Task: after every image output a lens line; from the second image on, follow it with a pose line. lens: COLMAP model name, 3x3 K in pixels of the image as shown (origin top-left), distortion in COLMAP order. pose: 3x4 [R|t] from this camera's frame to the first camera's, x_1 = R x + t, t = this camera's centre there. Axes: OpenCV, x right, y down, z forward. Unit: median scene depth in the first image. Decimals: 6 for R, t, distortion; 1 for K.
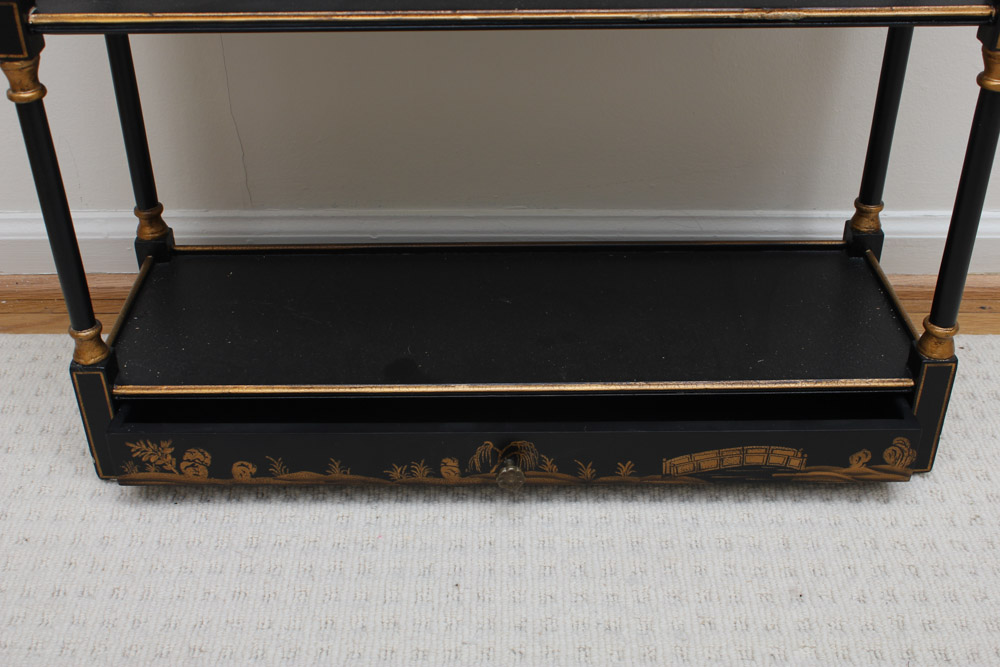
lens RADIAL K [[1282.0, 0, 498.6], [0, 1282.0, 335.0], [0, 0, 1]] dist [0.021345, 0.000000]
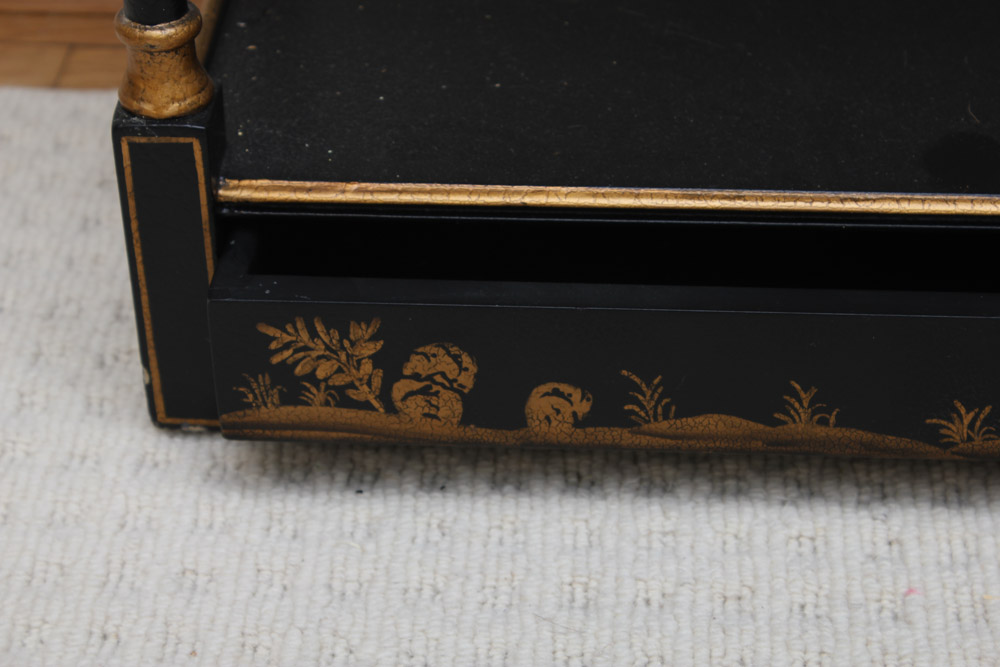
lens RADIAL K [[2426.4, 0, 501.7], [0, 2426.4, 332.0], [0, 0, 1]] dist [0.135834, 0.000000]
pose [[0.999522, 0.028474, -0.012078, -0.206307], [-0.028209, 0.999369, 0.021570, 0.067596], [0.012685, -0.021219, 0.999694, 0.273770]]
